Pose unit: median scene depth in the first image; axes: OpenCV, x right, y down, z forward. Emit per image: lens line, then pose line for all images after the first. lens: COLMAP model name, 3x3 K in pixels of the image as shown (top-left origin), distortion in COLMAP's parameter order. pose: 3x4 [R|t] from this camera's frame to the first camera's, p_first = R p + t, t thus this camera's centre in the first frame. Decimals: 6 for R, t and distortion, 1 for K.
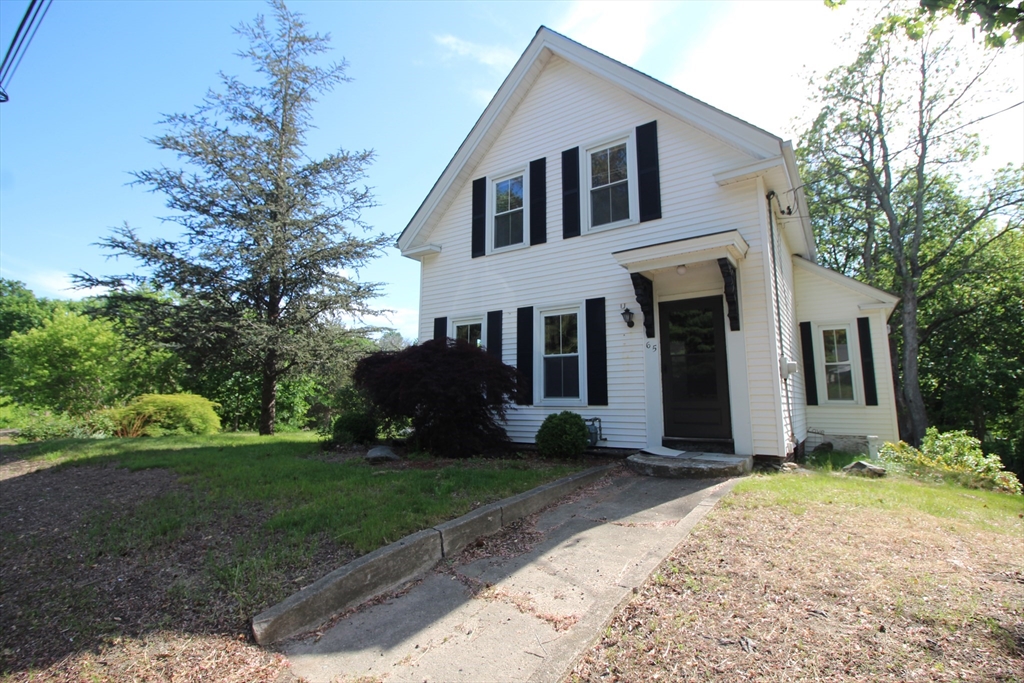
lens RADIAL K [[476.6, 0, 507.1], [0, 476.6, 339.9], [0, 0, 1]] dist [-0.004944, -0.010095]
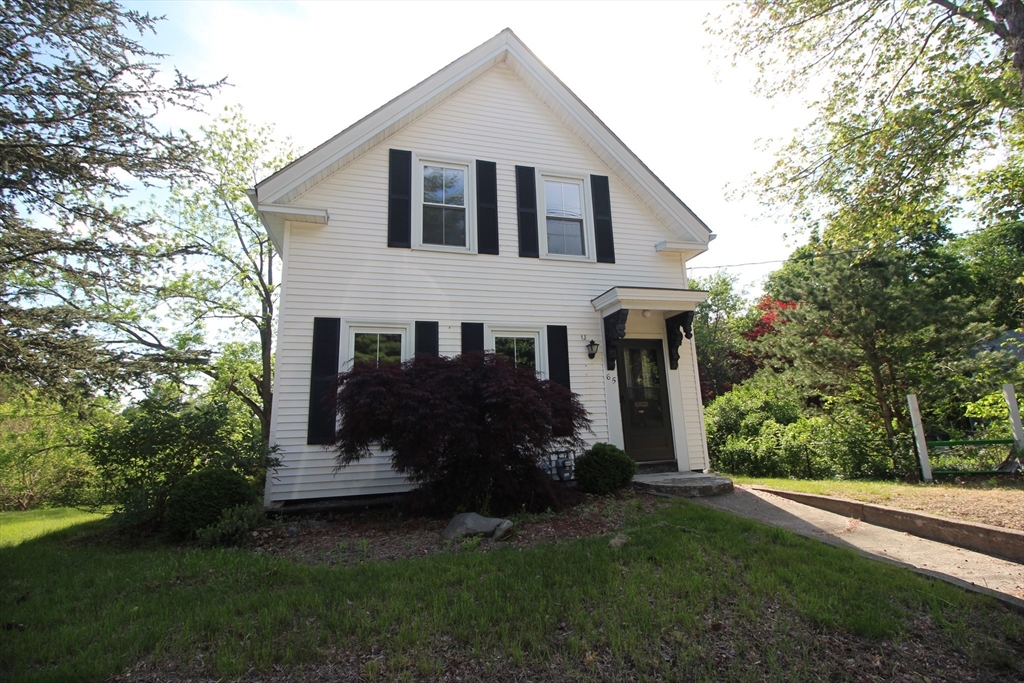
lens RADIAL K [[476.6, 0, 510.2], [0, 476.6, 338.7], [0, 0, 1]] dist [-0.004944, -0.010095]
pose [[0.633067, 0.120714, 0.764627, -0.562475], [-0.064672, 0.992561, -0.103155, 0.042105], [-0.771391, 0.015854, 0.636164, 0.410513]]
